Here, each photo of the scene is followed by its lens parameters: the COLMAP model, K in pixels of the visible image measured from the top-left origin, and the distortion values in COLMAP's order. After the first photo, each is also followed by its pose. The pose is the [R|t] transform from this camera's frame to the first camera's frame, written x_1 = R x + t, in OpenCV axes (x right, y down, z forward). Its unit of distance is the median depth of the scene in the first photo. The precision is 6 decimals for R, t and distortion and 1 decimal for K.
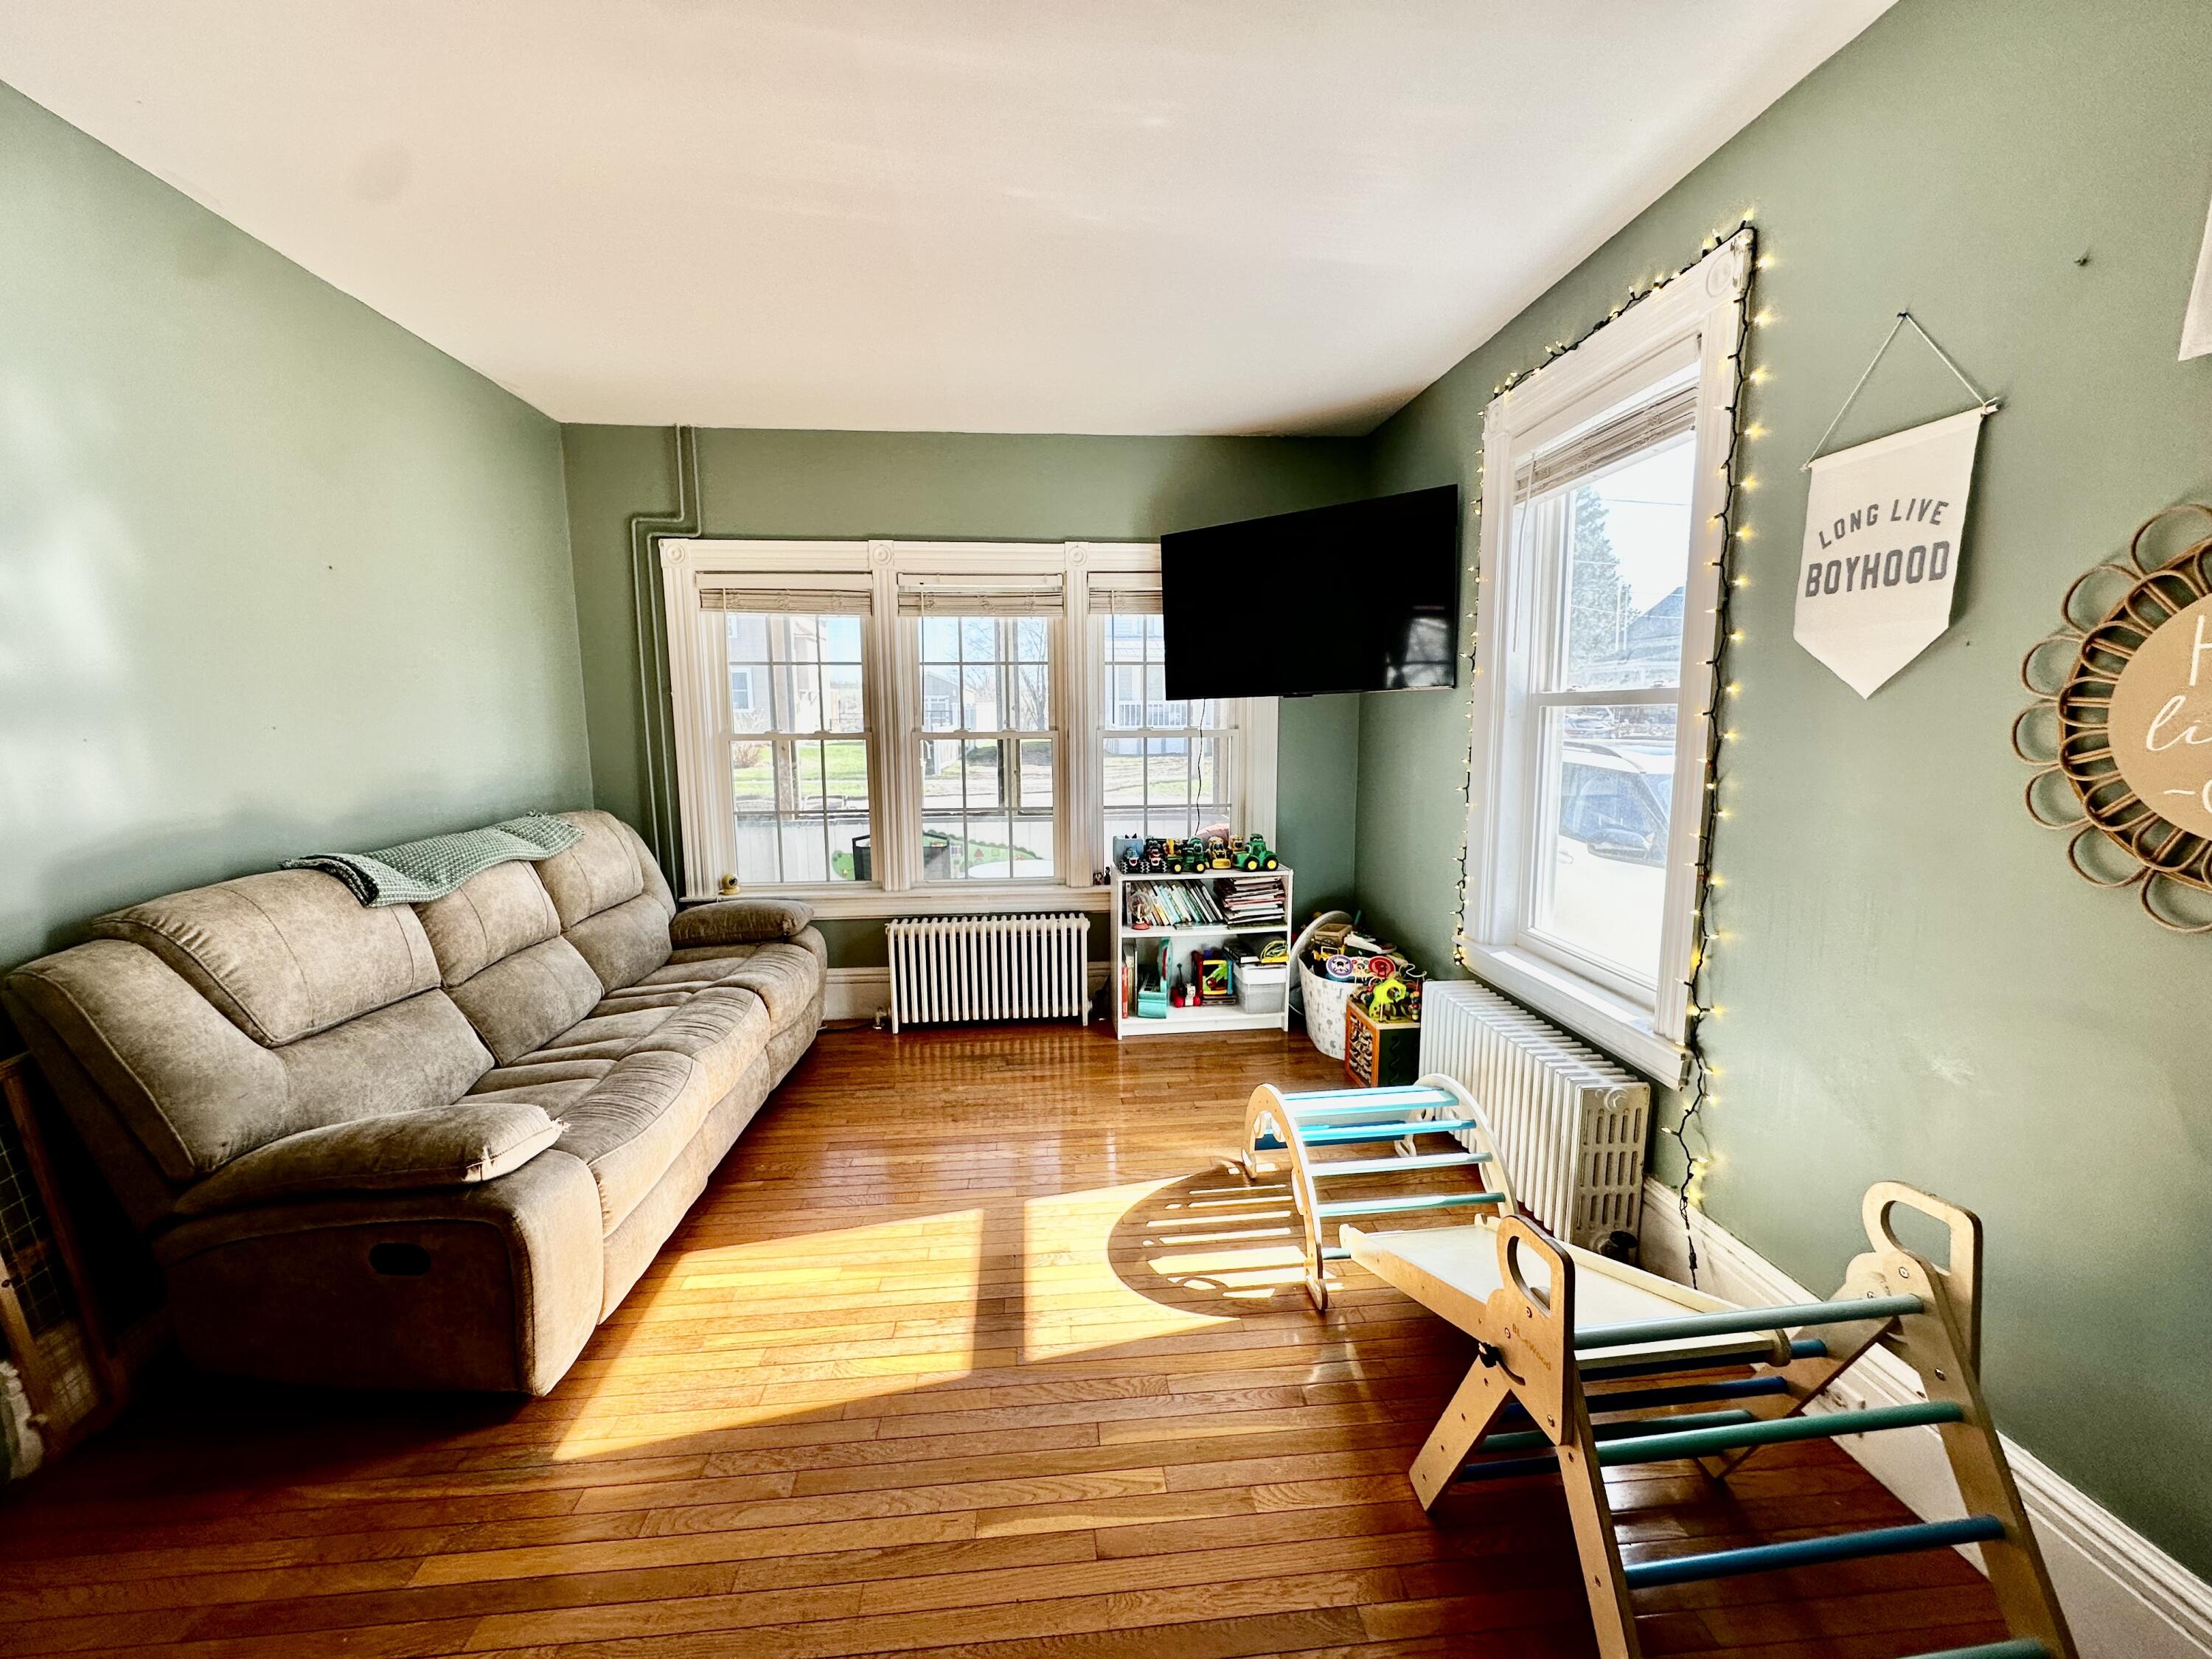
lens RADIAL K [[880.8, 0, 1104.6], [0, 880.8, 828.1], [0, 0, 1]] dist [-0.000287, -0.000274]
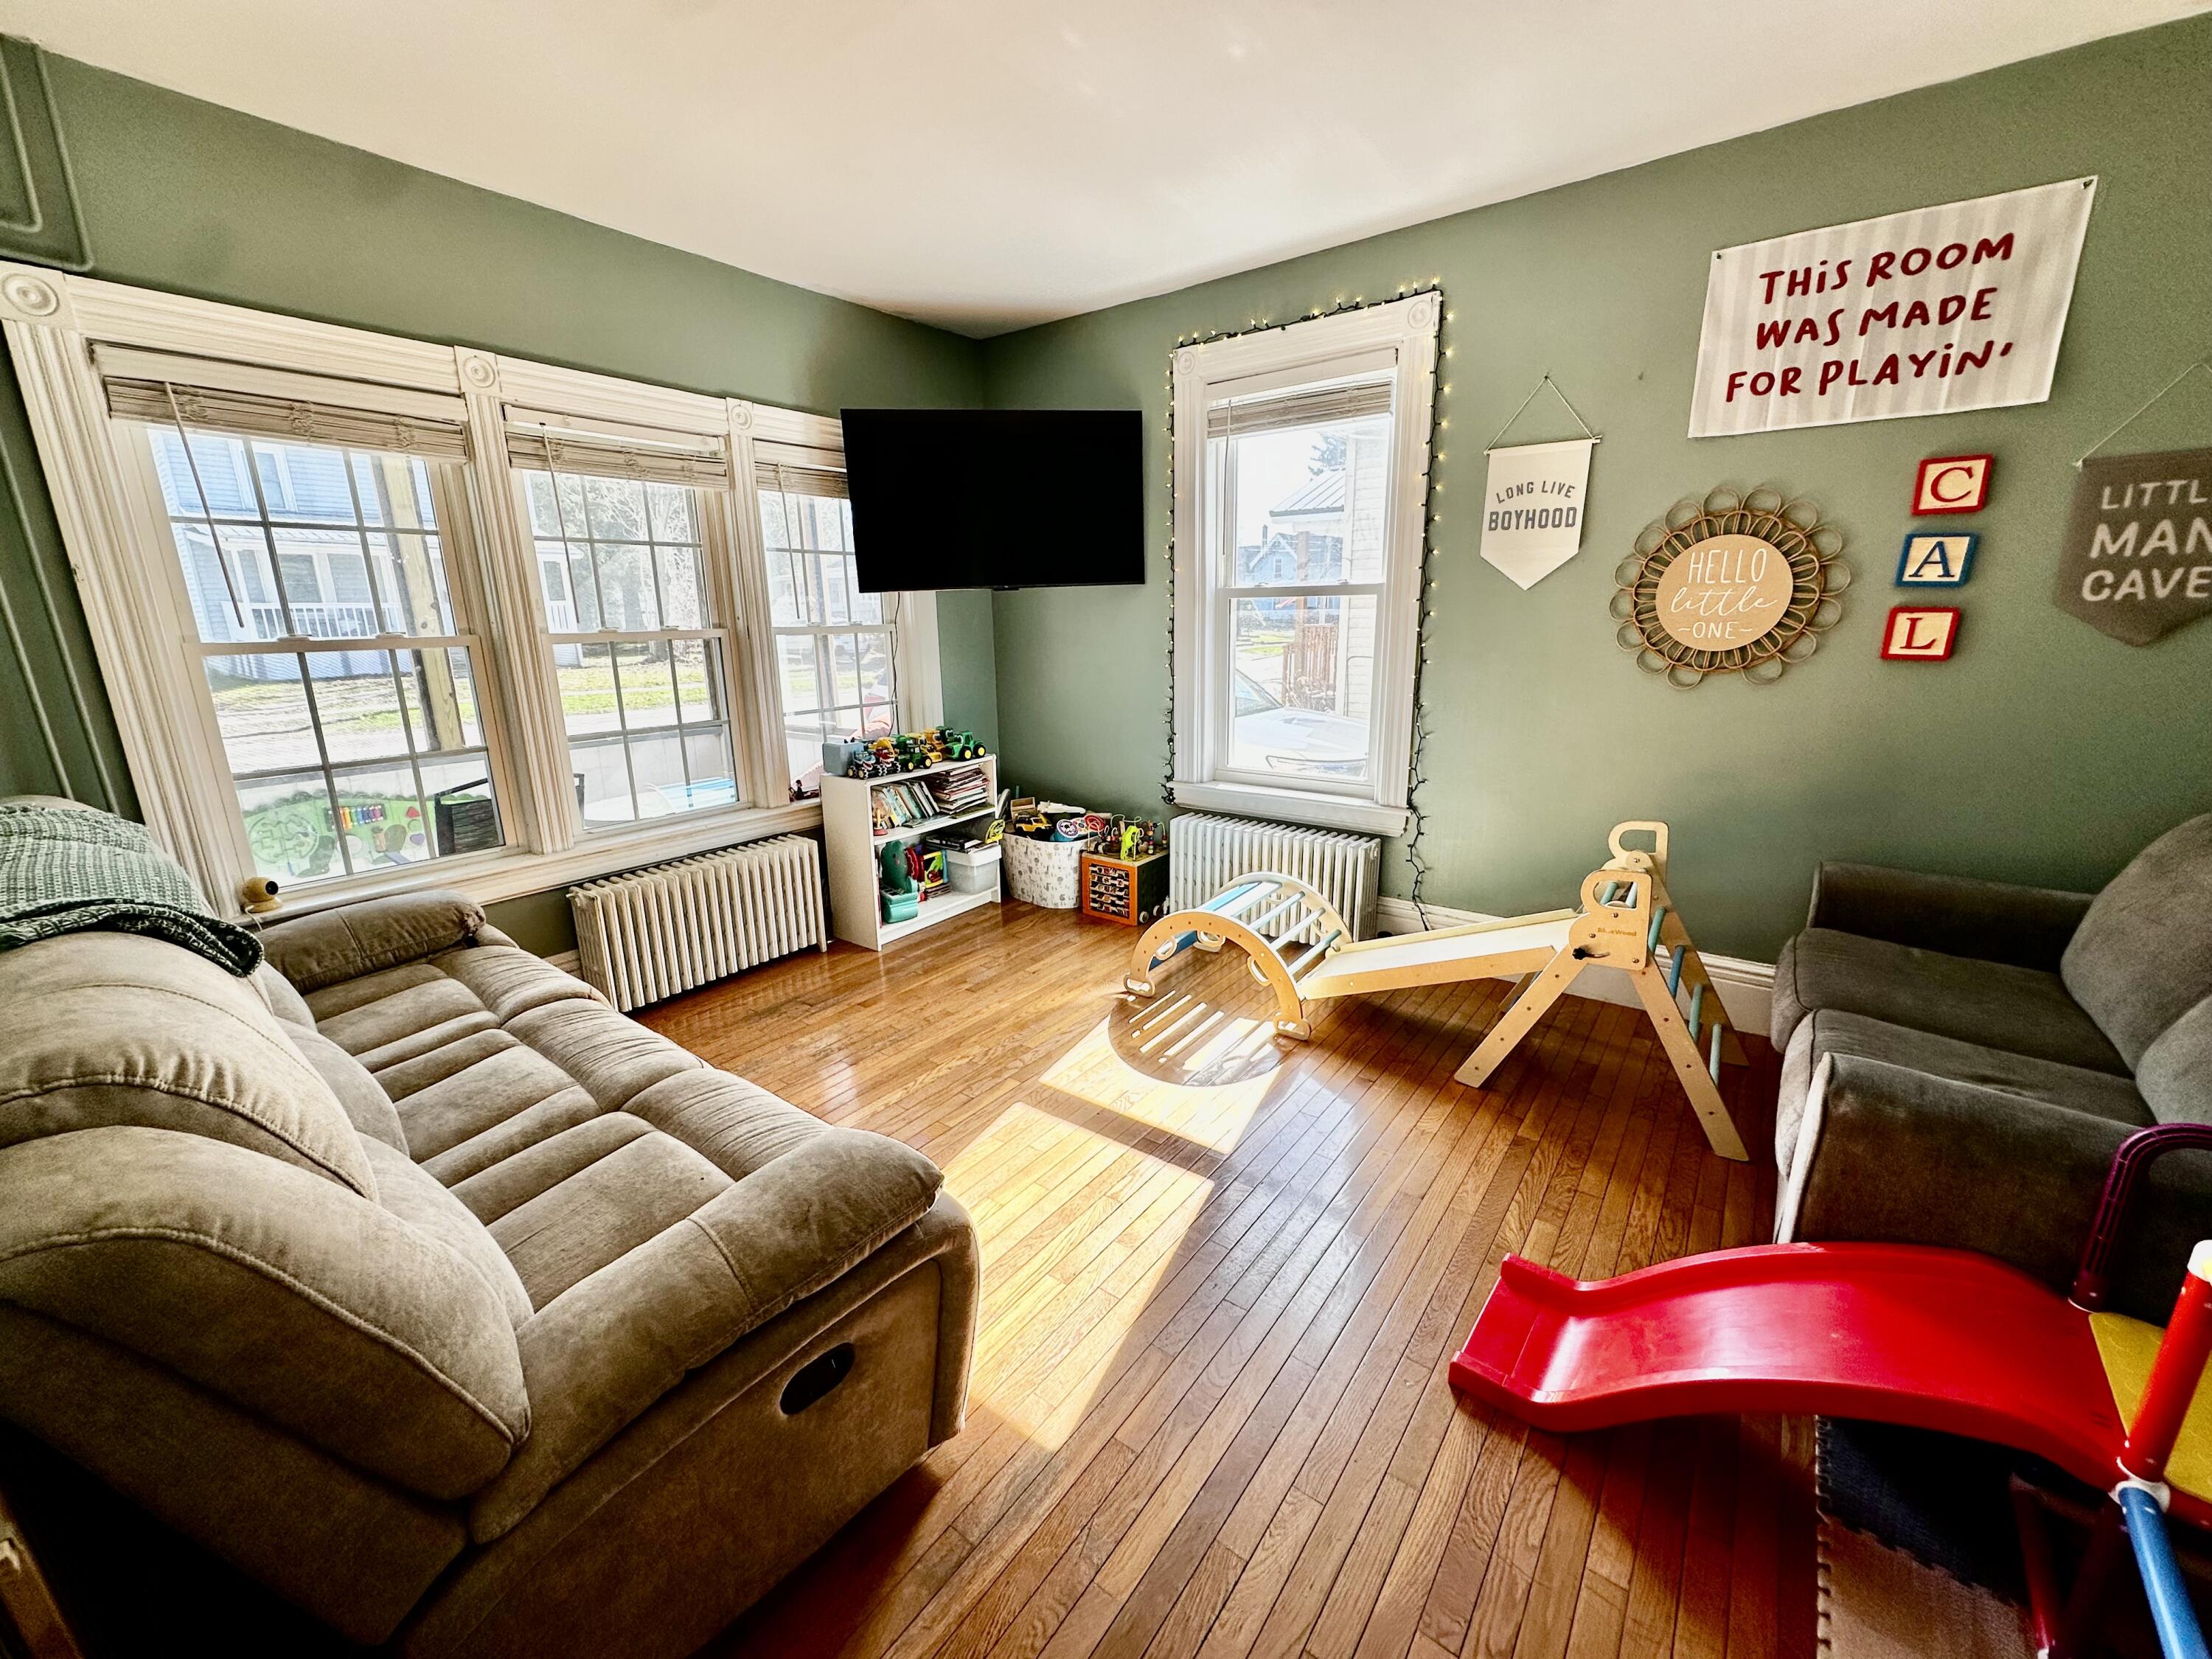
lens RADIAL K [[880.8, 0, 1100.9], [0, 880.8, 829.3], [0, 0, 1]] dist [-0.000287, -0.000274]
pose [[0.667151, -0.182529, 0.722213, -0.501405], [0.106026, 0.982912, 0.150474, -0.011201], [-0.737338, -0.023816, 0.675104, 0.171326]]
